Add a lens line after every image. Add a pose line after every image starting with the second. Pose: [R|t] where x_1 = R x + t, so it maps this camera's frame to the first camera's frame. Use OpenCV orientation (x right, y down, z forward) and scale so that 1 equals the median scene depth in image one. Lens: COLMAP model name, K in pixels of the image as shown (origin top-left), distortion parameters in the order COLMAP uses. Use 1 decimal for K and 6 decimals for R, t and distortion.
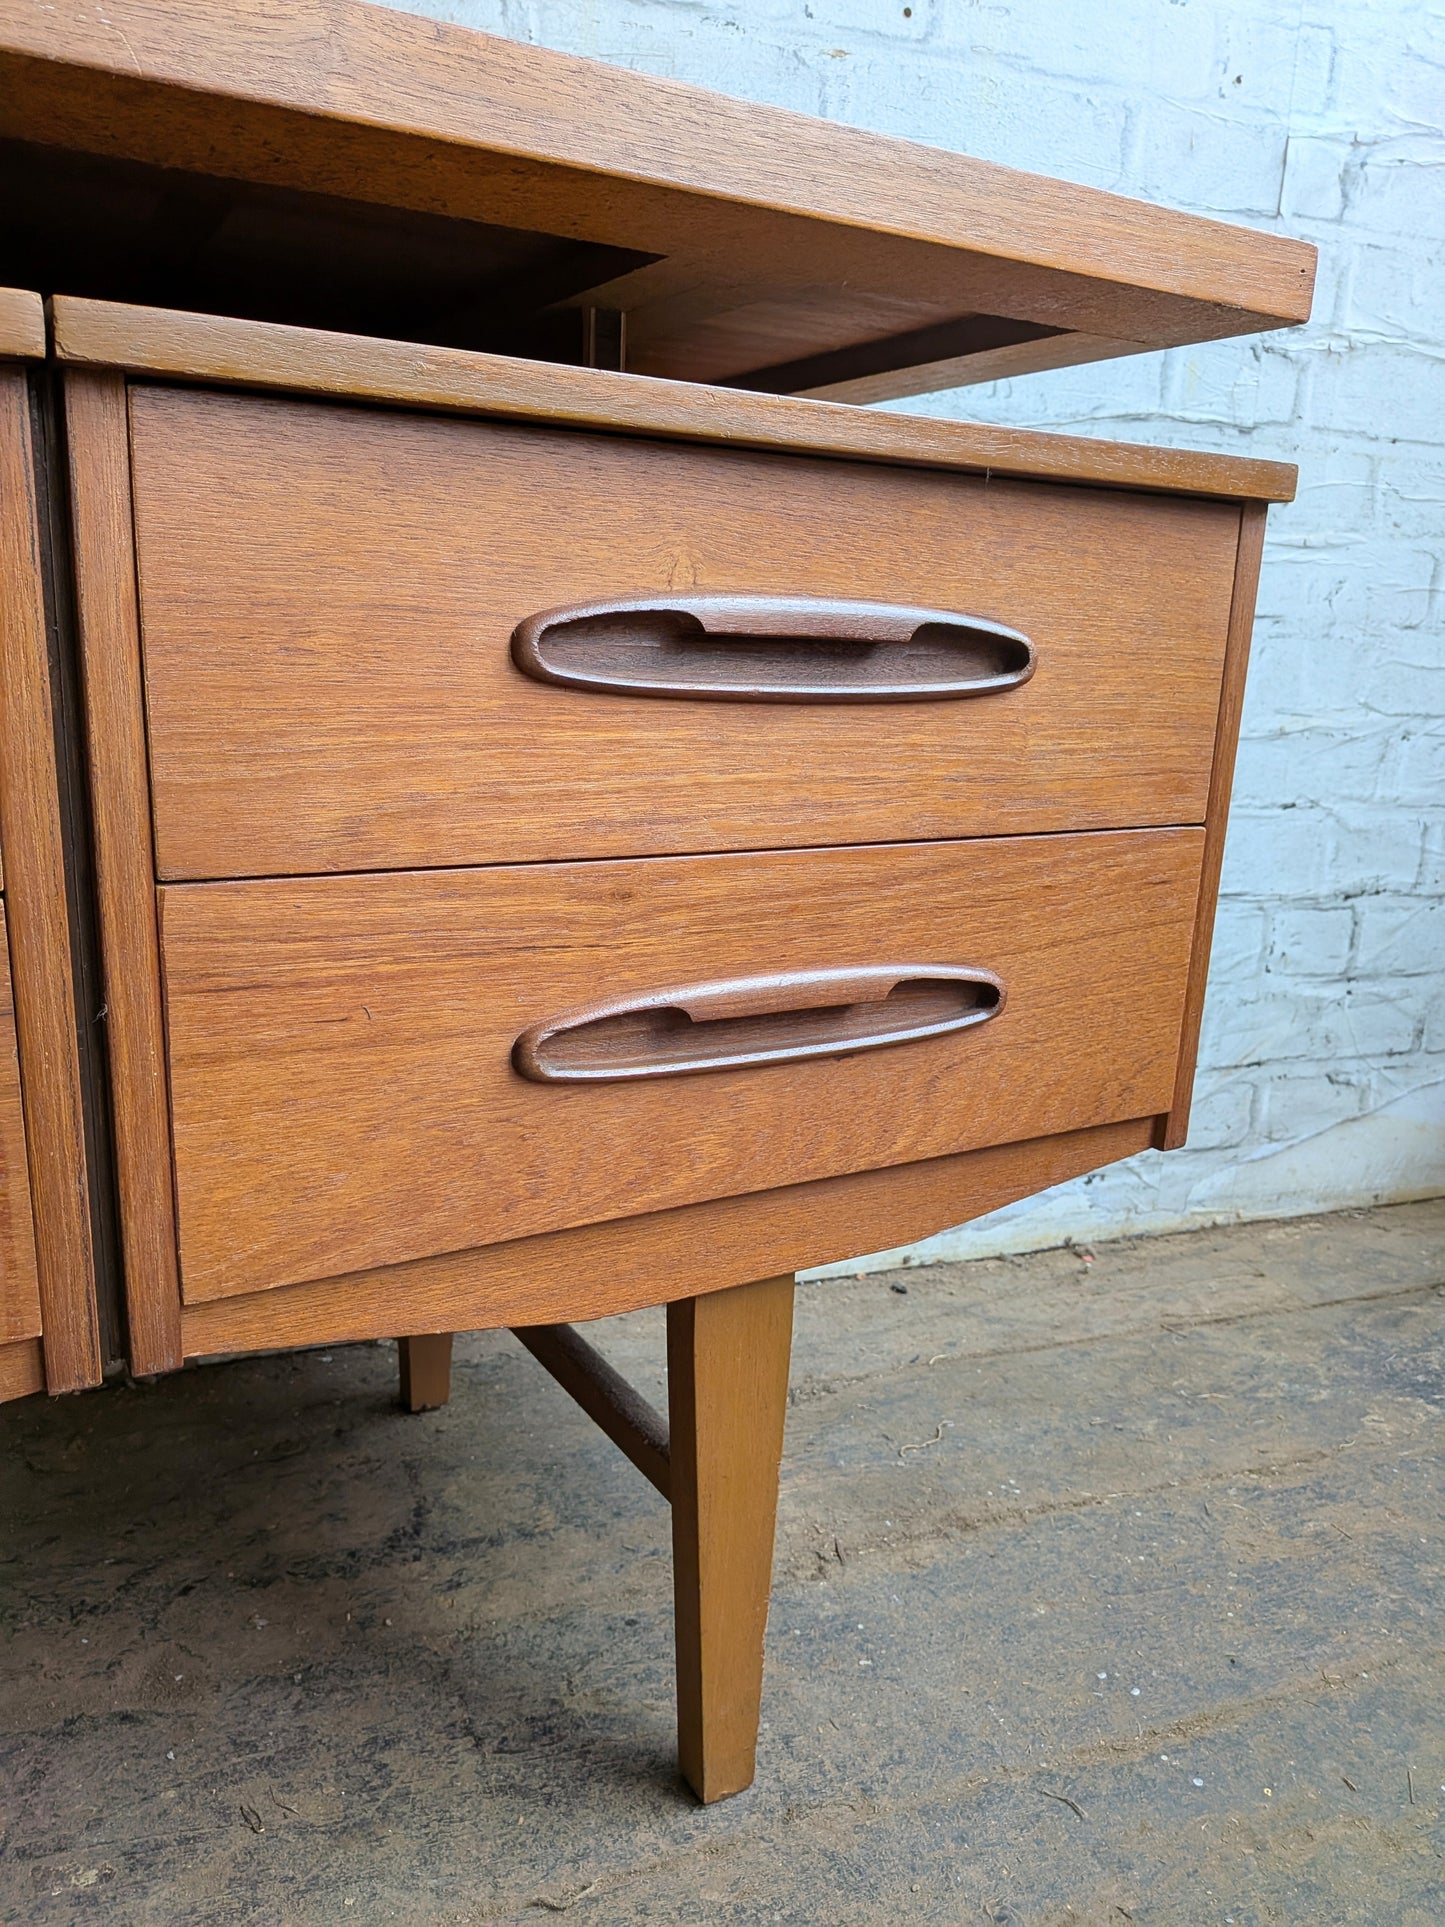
lens RADIAL K [[1402.8, 0, 688.9], [0, 1402.8, 985.7], [0, 0, 1]] dist [0.038427, -0.076938]
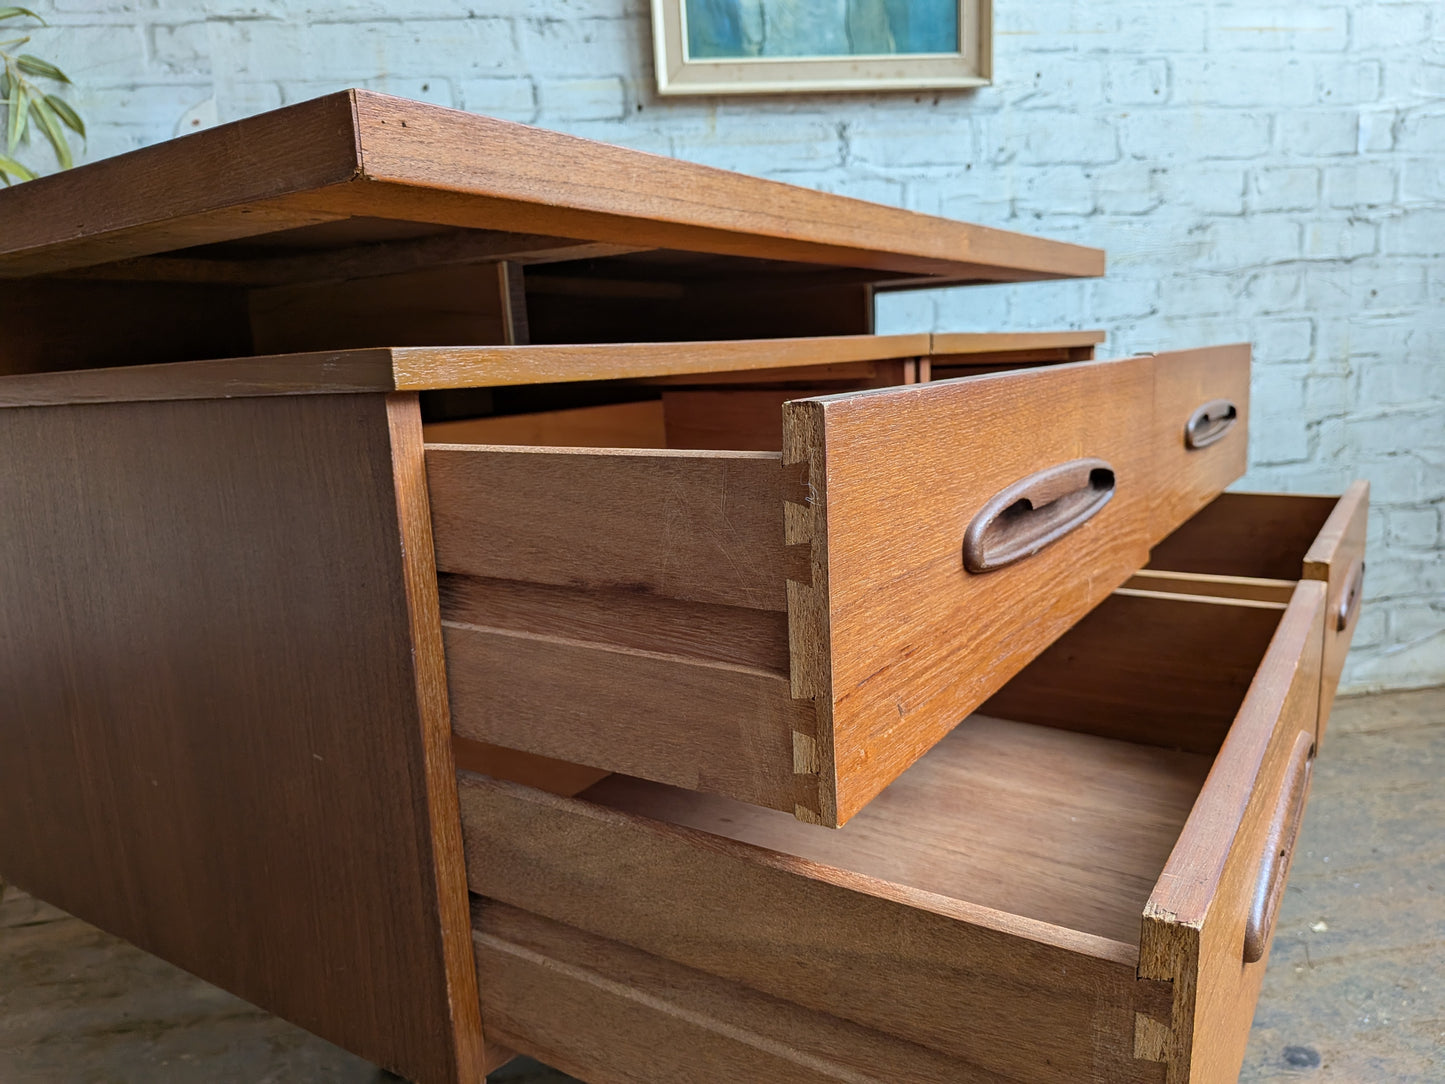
lens RADIAL K [[1054.7, 0, 748.1], [0, 1054.7, 552.4], [0, 0, 1]] dist [0.002515, -0.028676]
pose [[0.980577, -0.046690, -0.190496, -0.150476], [0.033137, 0.996728, -0.073725, 0.078247], [0.193315, 0.065980, 0.978916, -0.526374]]
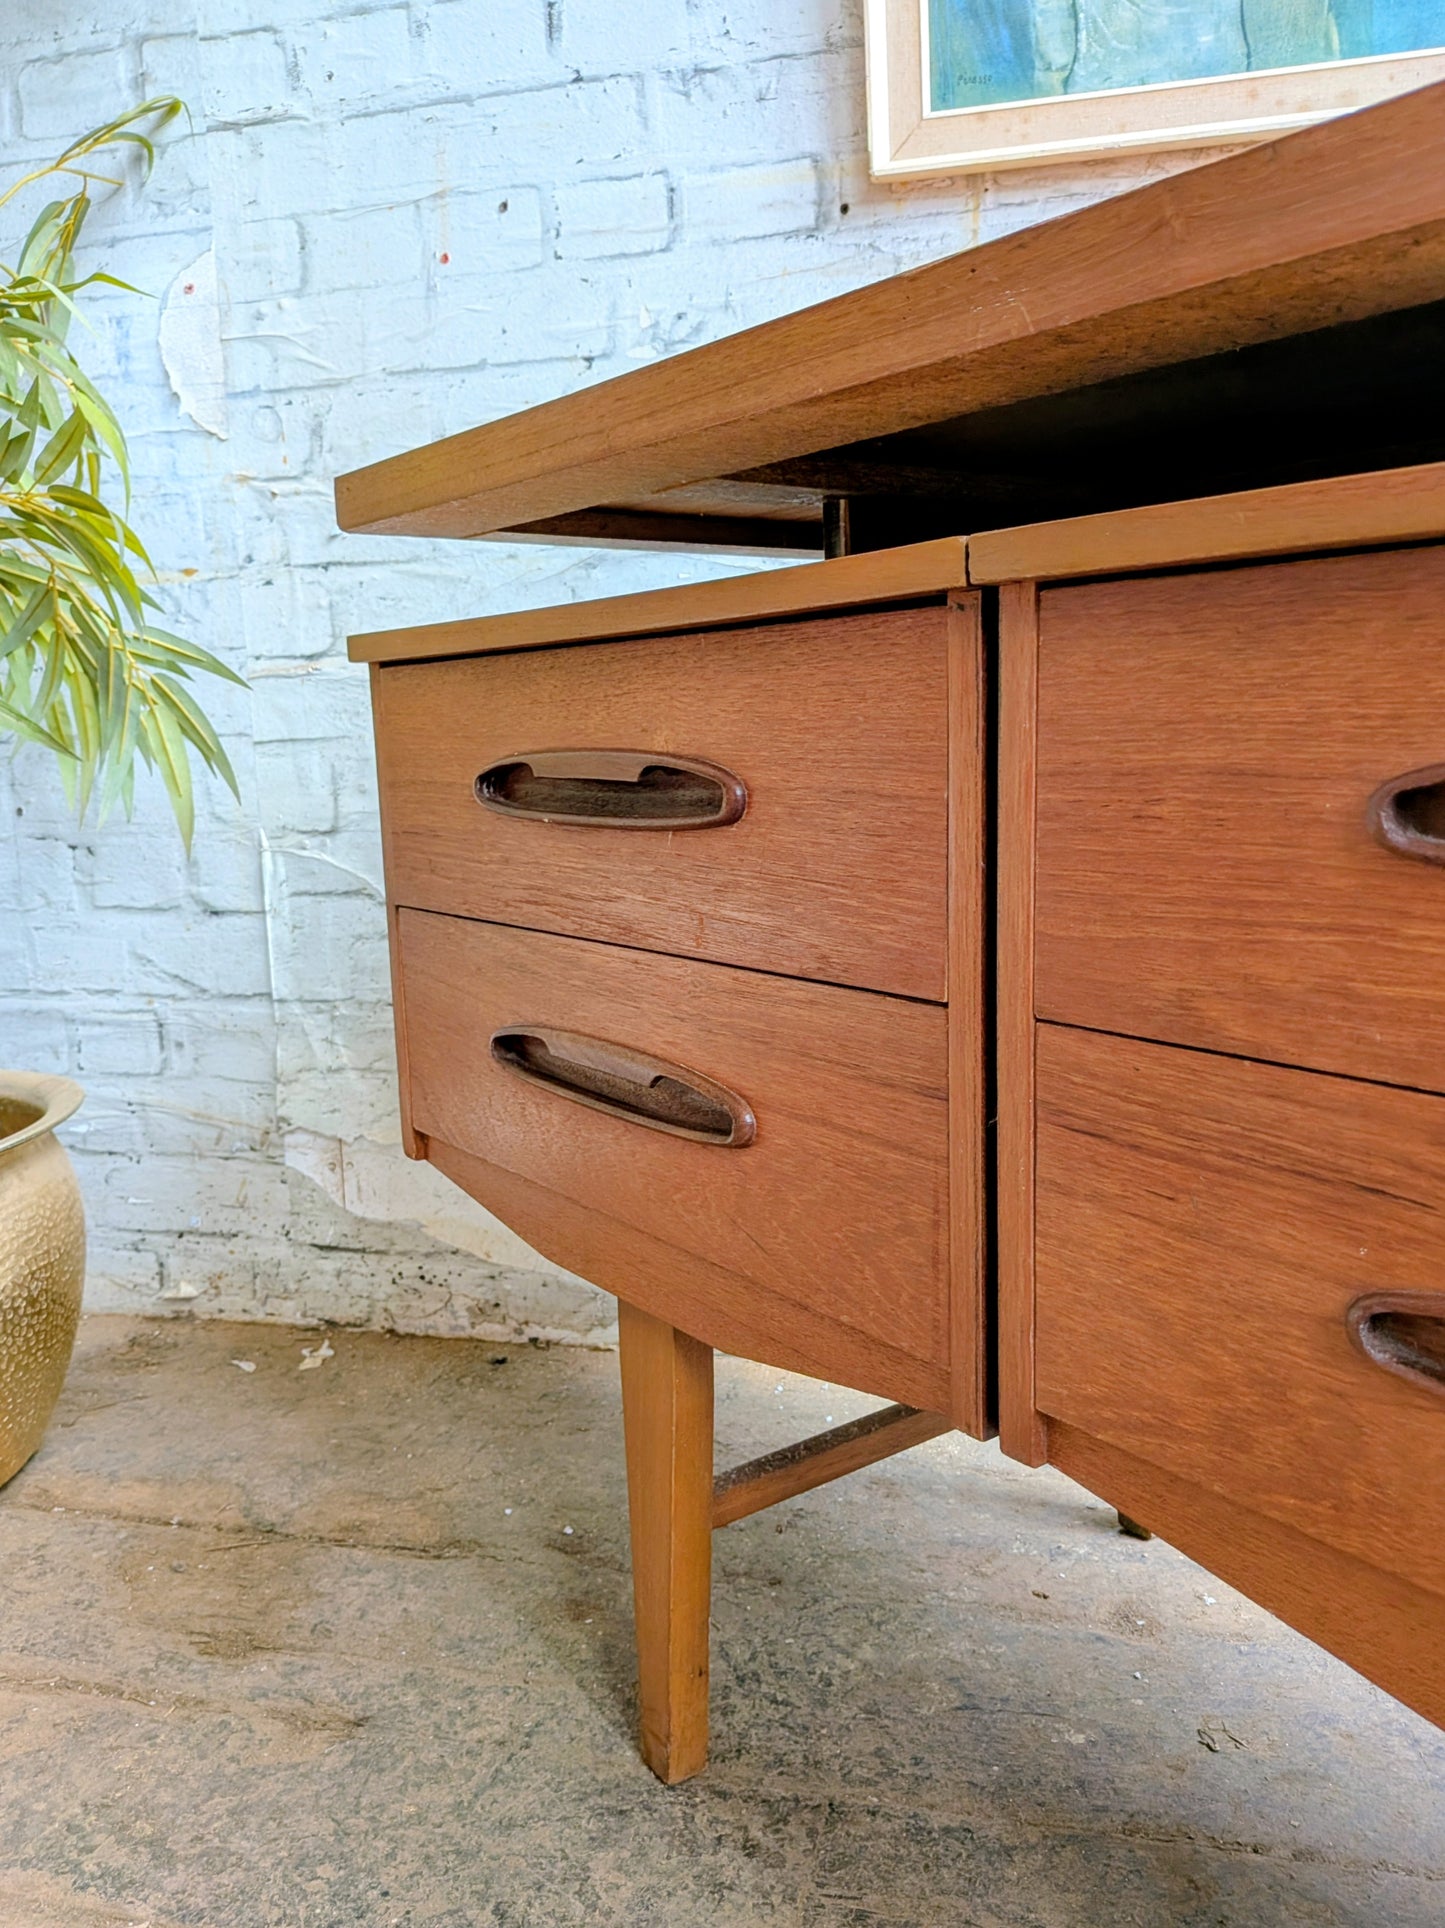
lens RADIAL K [[1478.7, 0, 737.6], [0, 1478.7, 964.3], [0, 0, 1]] dist [0.045065, -0.083872]
pose [[0.845923, 0.032719, -0.532301, -0.000457], [-0.080308, 0.994550, -0.066492, 0.033109], [0.527224, 0.098995, 0.843940, -0.190710]]
